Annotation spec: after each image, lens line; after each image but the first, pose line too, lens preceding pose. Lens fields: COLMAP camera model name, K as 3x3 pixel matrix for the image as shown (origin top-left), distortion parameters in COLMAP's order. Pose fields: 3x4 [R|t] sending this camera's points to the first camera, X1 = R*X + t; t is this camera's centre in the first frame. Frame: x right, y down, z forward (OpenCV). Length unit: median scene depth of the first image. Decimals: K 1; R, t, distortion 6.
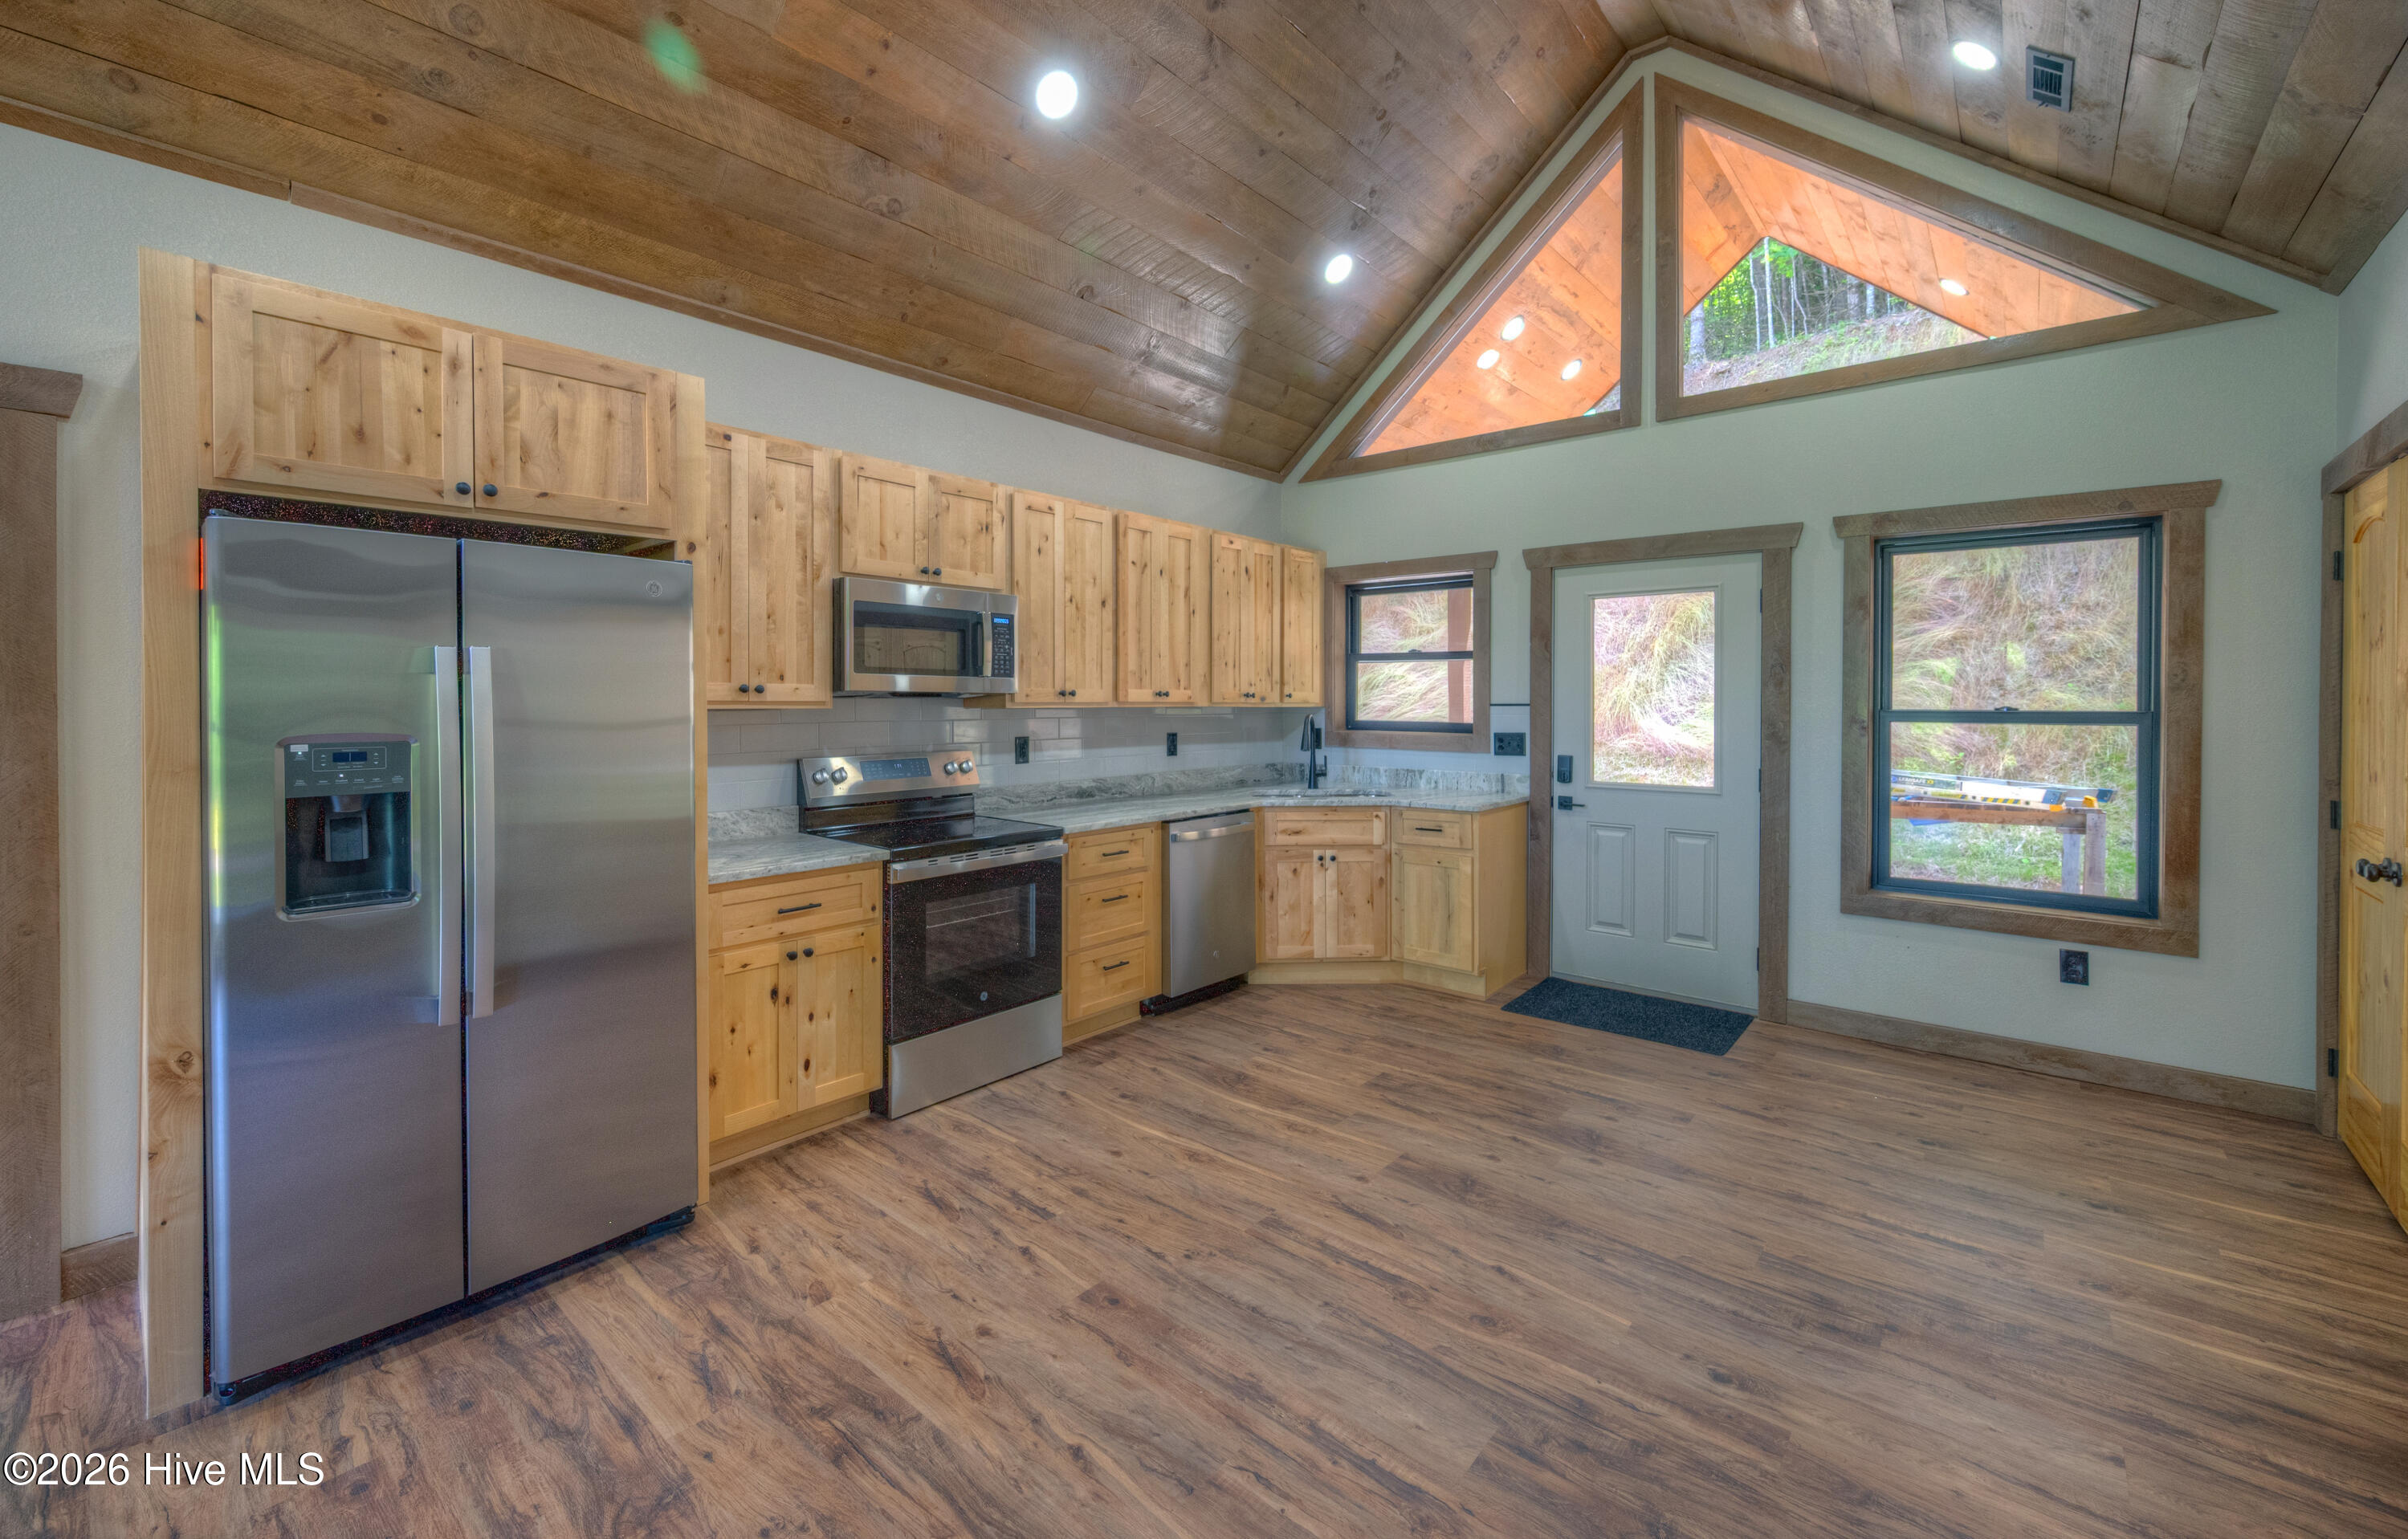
lens RADIAL K [[984.4, 0, 1170.3], [0, 984.4, 704.7], [0, 0, 1]] dist [-0.000409, -0.000063]
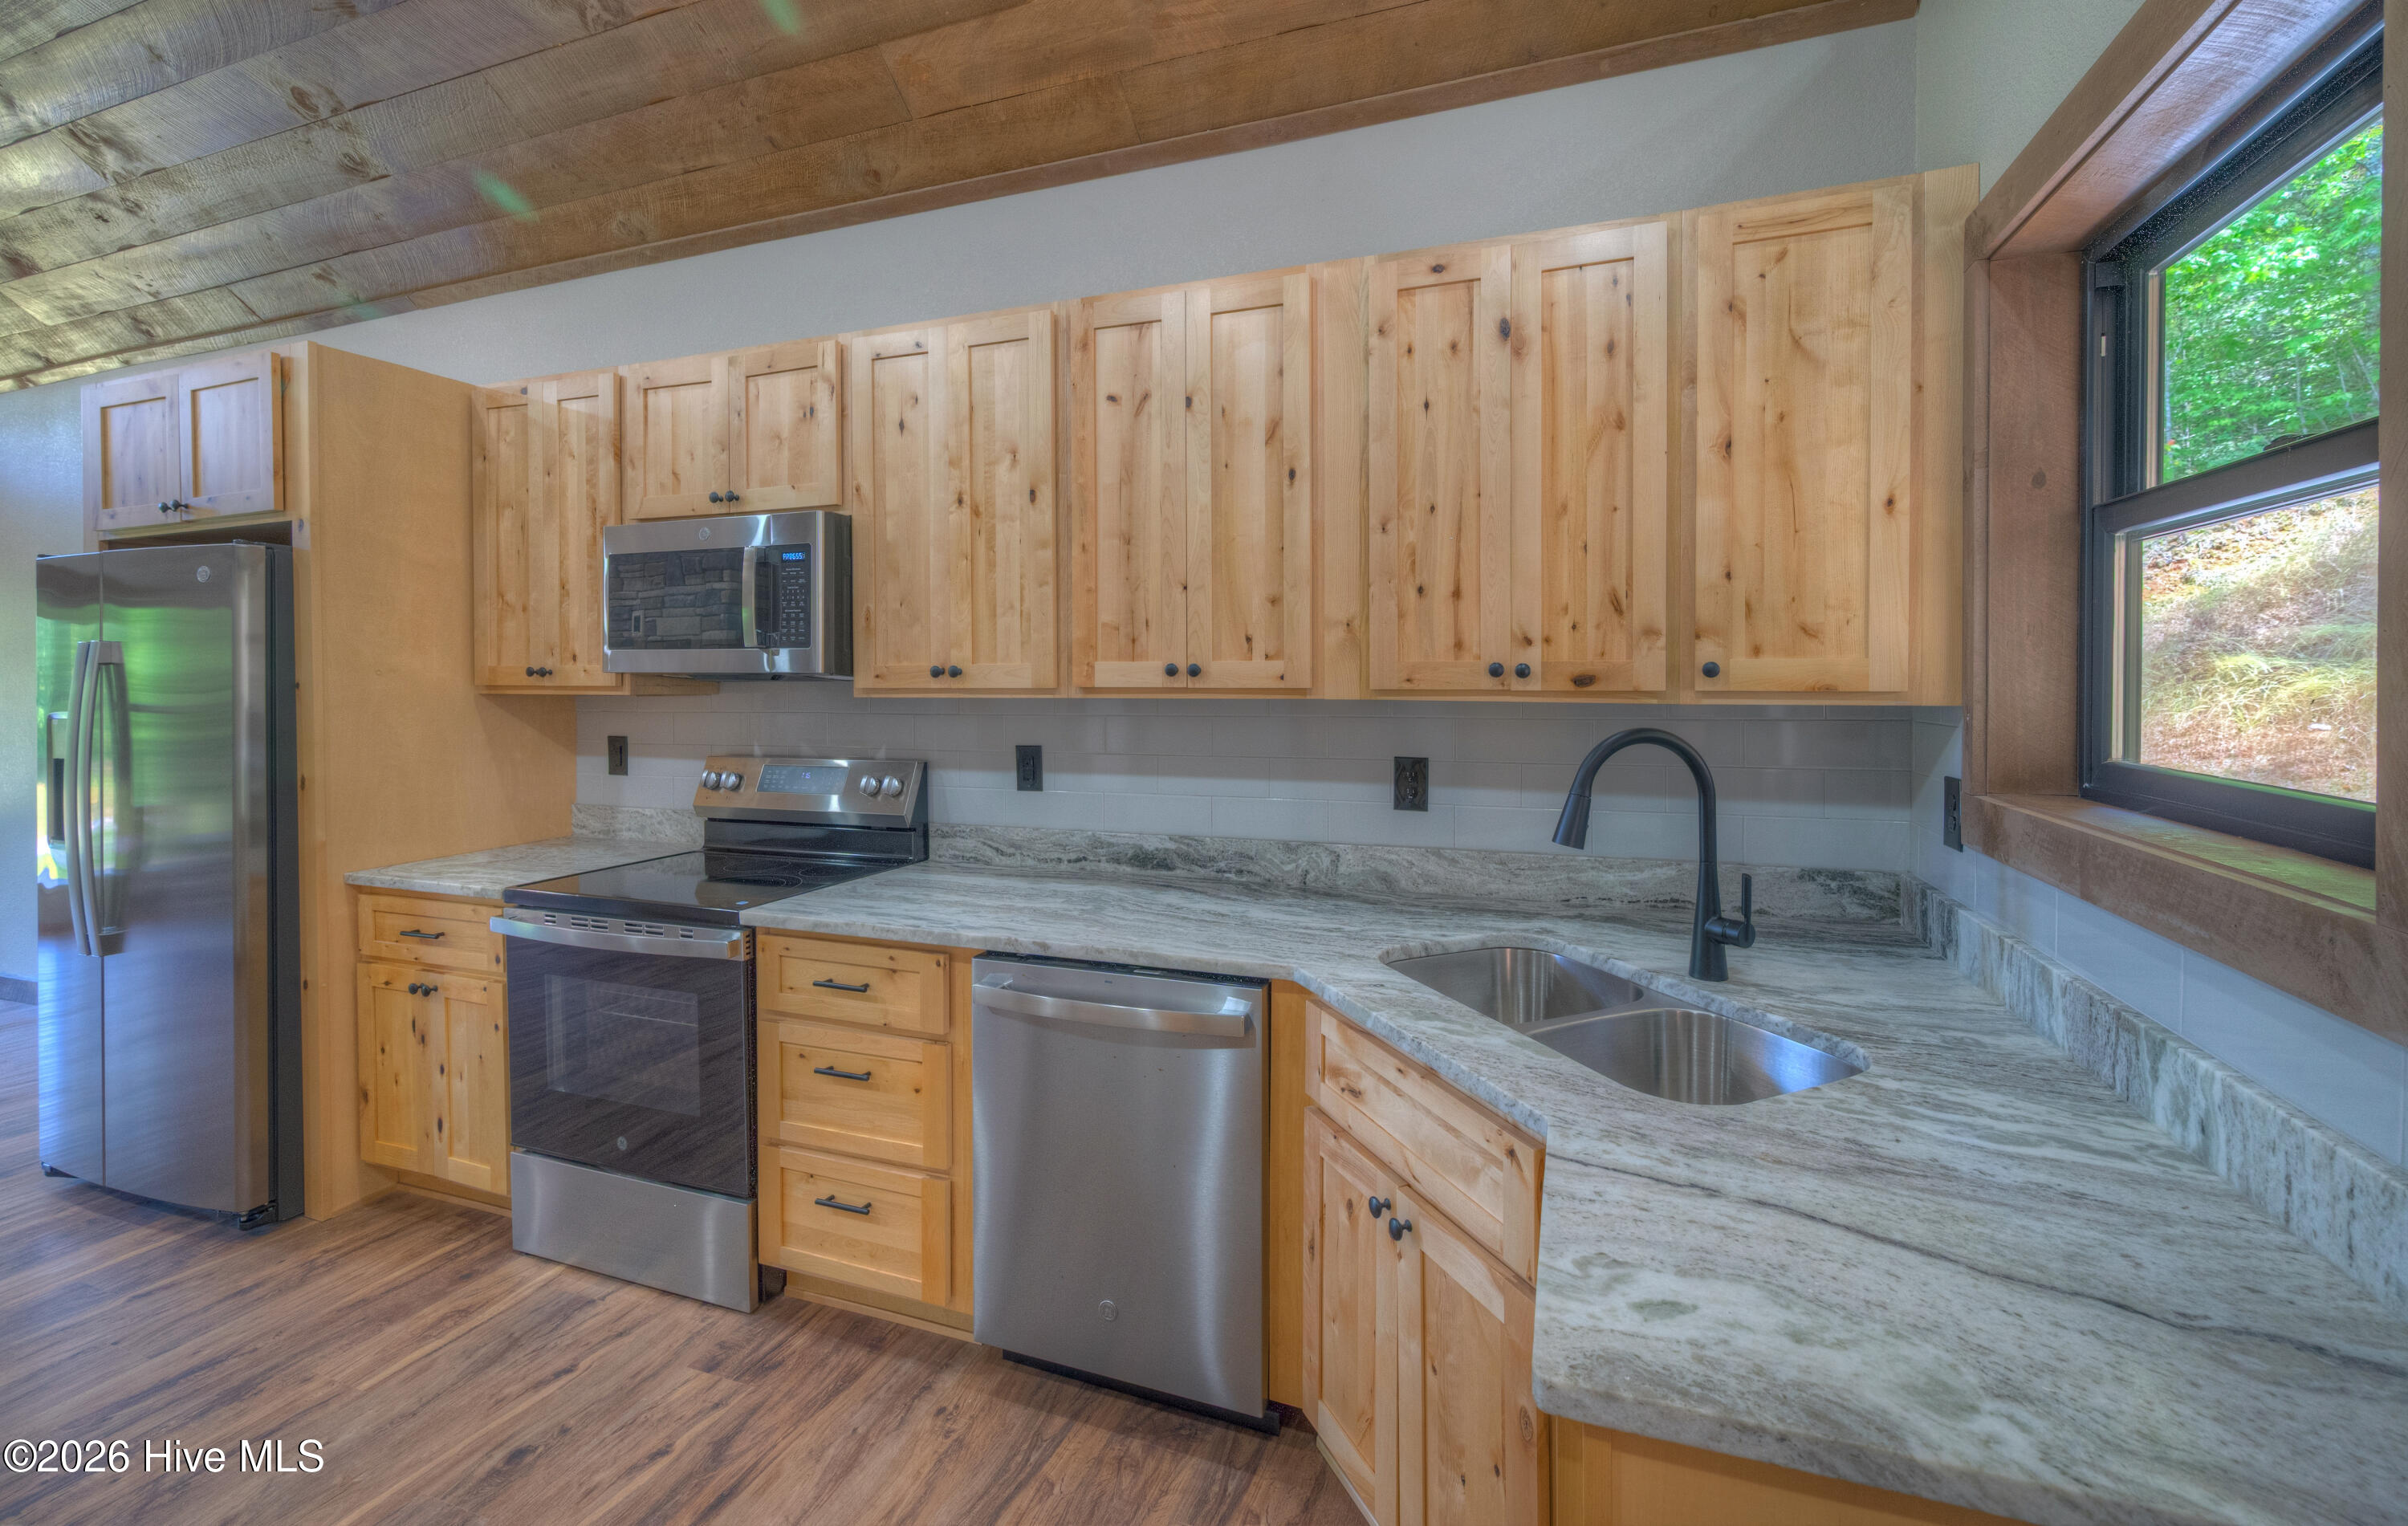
lens RADIAL K [[977.7, 0, 1250.6], [0, 977.7, 694.2], [0, 0, 1]] dist [0.000447, -0.000382]
pose [[0.377234, 0.008879, -0.926076, 0.490775], [-0.002973, 0.999960, 0.008377, -0.004152], [0.926113, -0.000407, 0.377245, 1.003715]]
